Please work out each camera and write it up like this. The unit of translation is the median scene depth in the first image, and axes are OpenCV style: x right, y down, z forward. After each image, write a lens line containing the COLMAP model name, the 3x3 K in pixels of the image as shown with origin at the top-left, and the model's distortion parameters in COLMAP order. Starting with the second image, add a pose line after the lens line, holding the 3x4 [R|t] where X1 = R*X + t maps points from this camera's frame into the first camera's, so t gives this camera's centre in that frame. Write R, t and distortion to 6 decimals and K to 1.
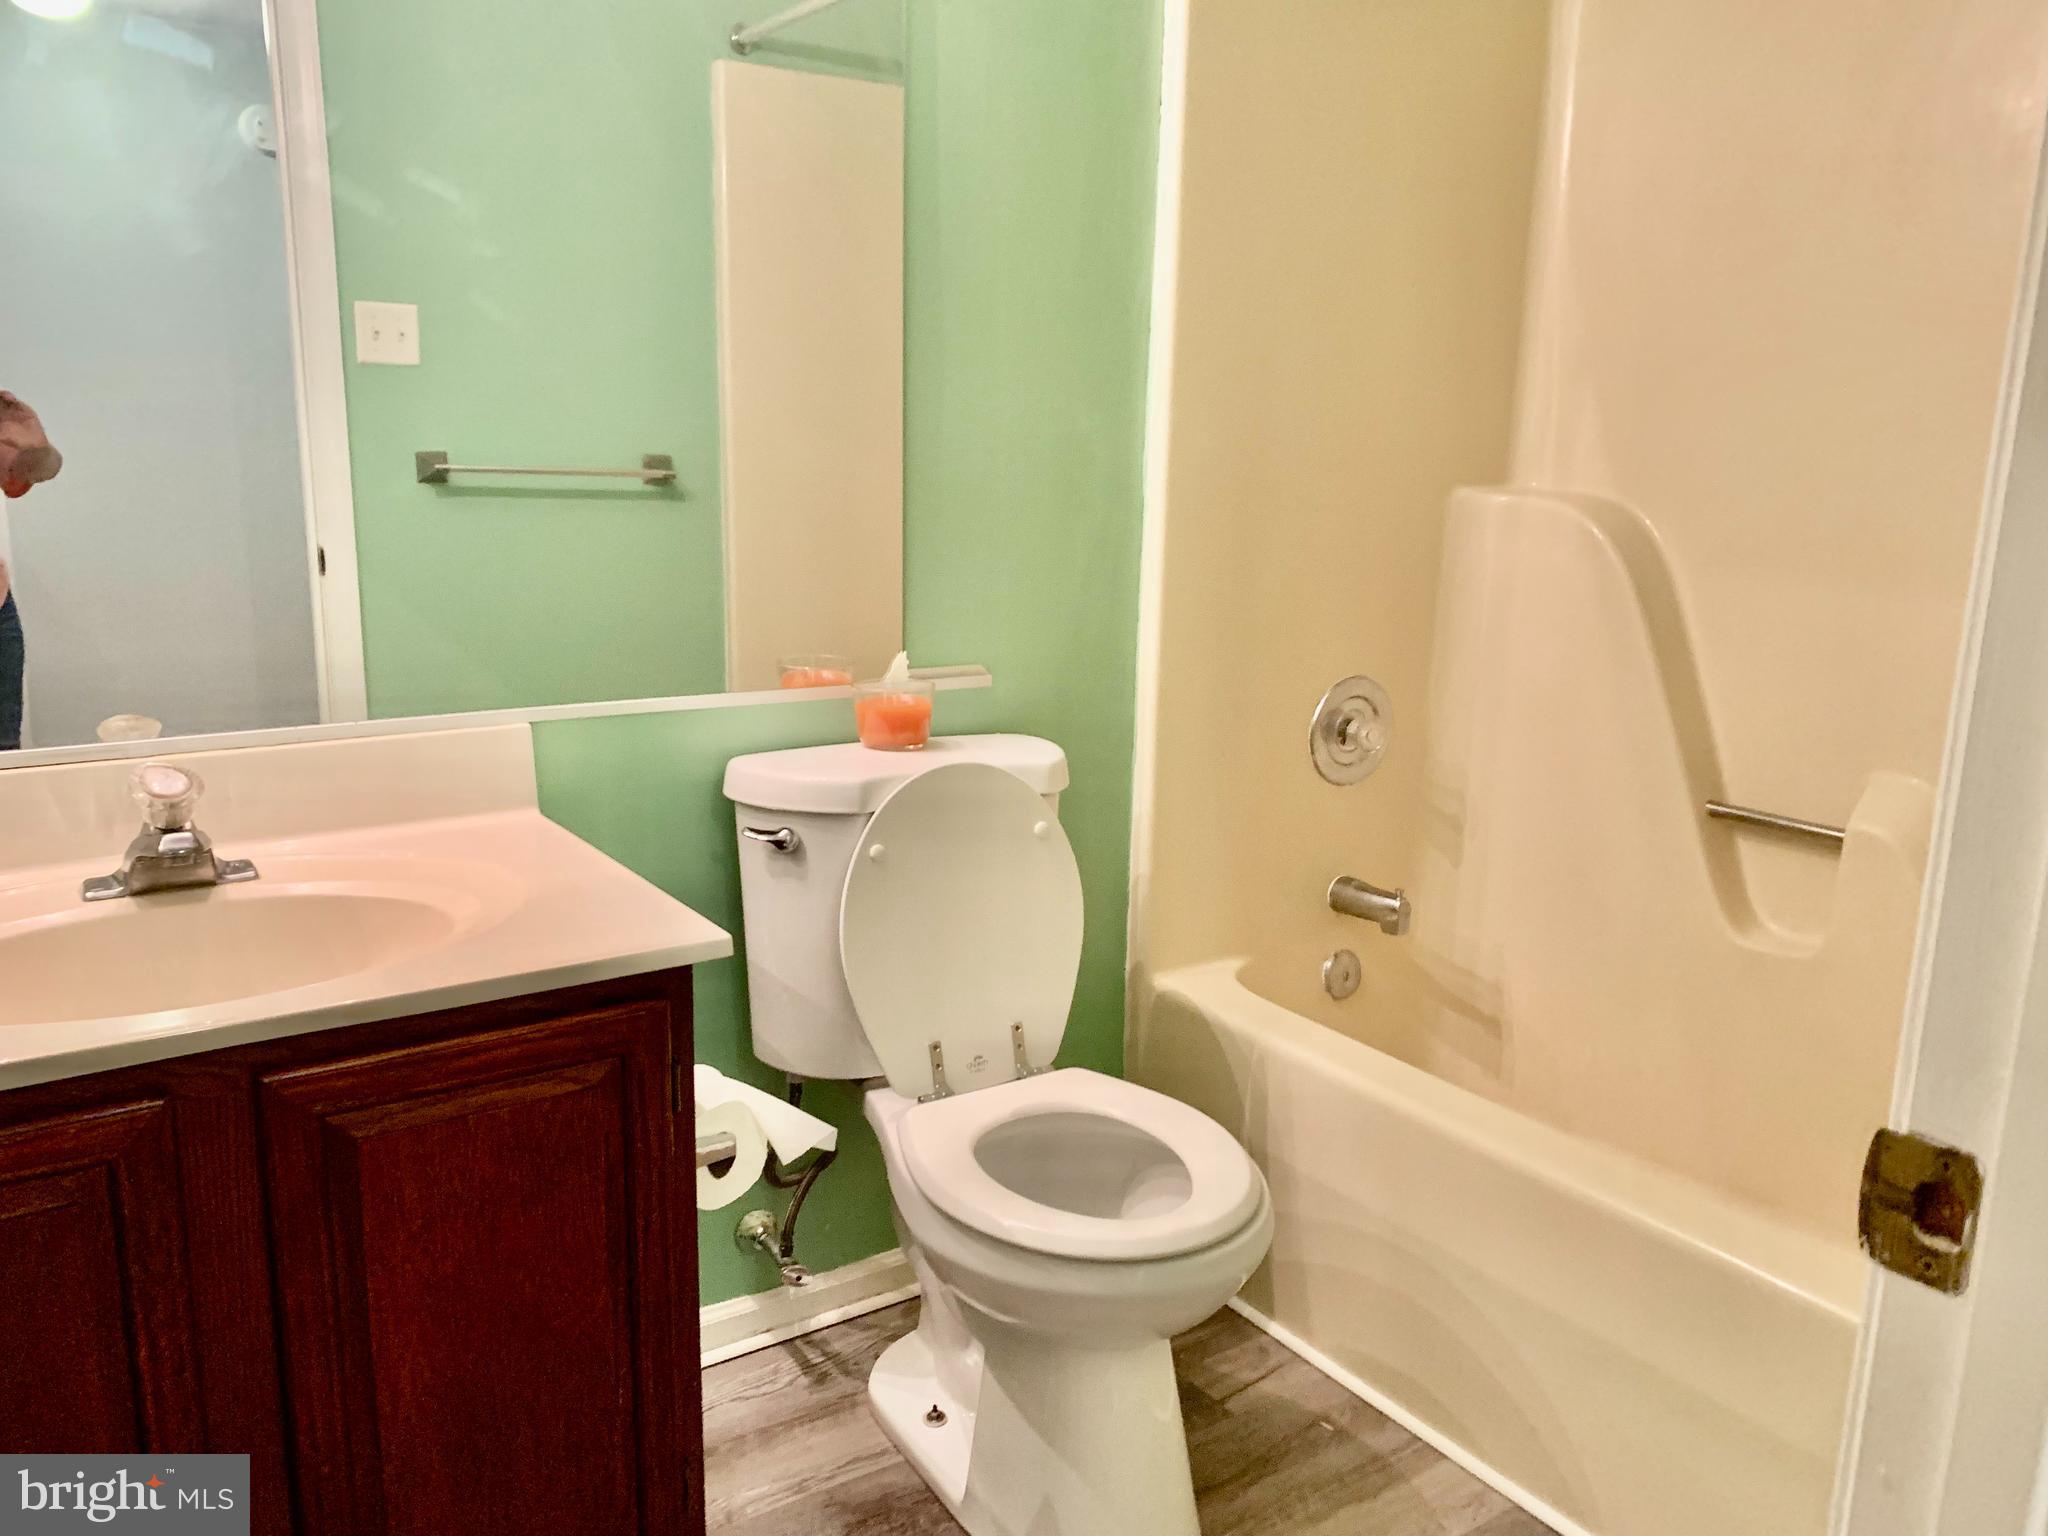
lens RADIAL K [[1590.6, 0, 1027.8], [0, 1590.6, 767.8], [0, 0, 1]] dist [-0.001052, -0.000369]
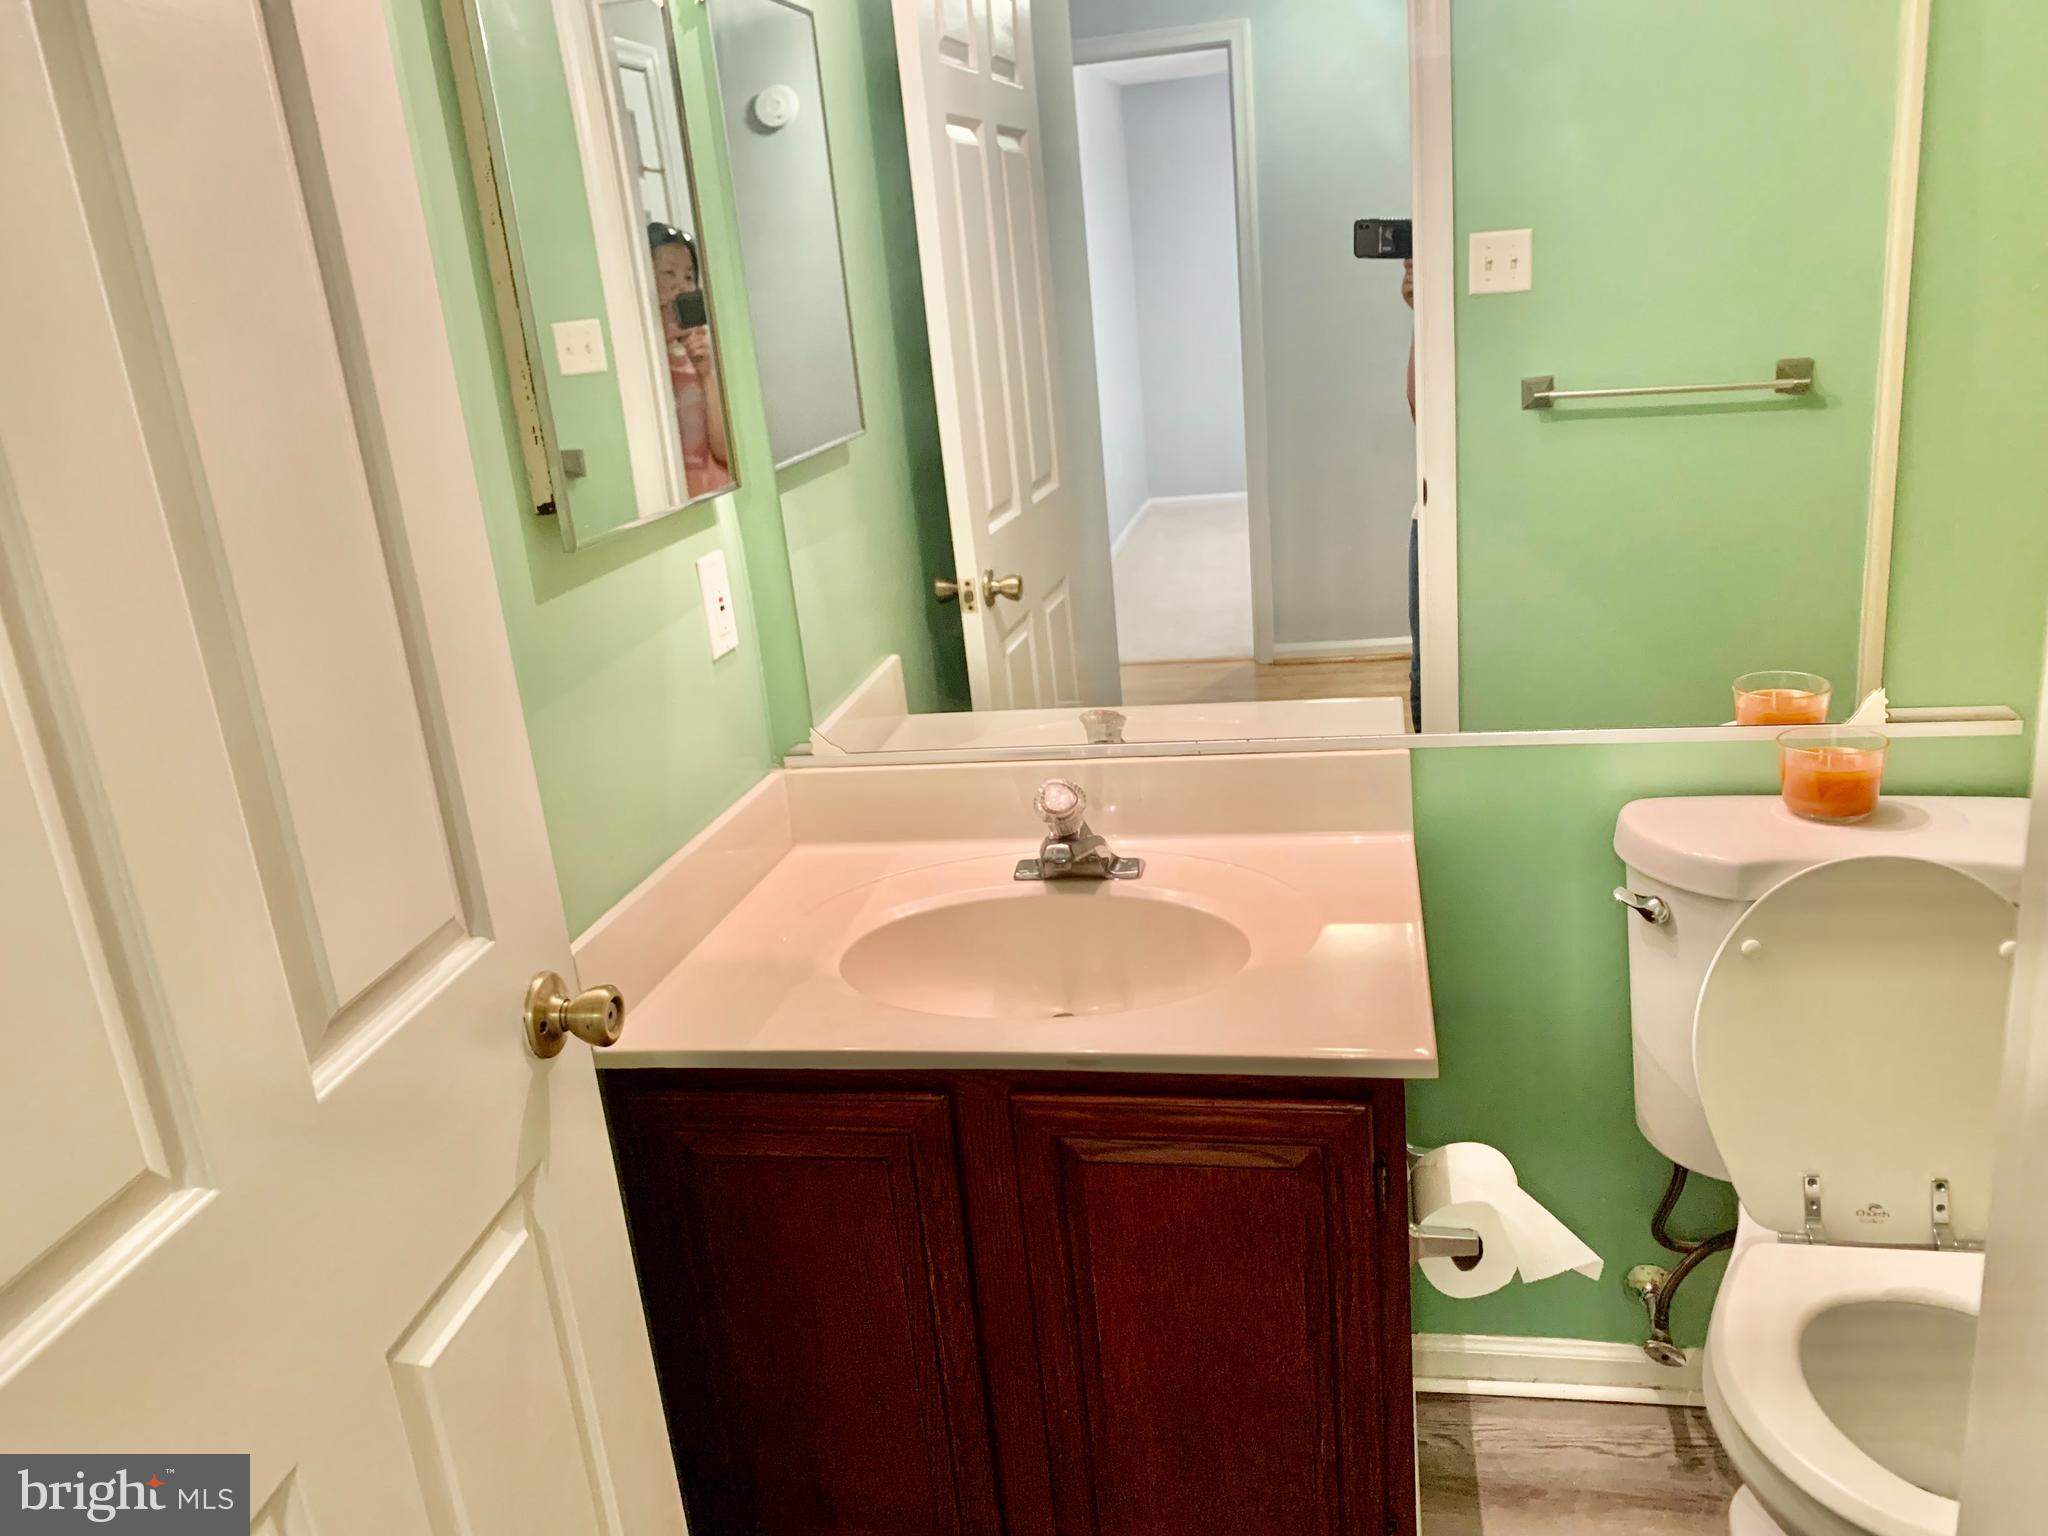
lens RADIAL K [[1561.4, 0, 1024.0], [0, 1561.4, 768.0], [0, 0, 1]] dist [0.042167, -0.075382]
pose [[0.693478, 0.133471, -0.708007, 0.205682], [-0.044101, 0.988712, 0.143192, -0.137389], [0.719127, -0.068077, 0.691536, 0.129446]]
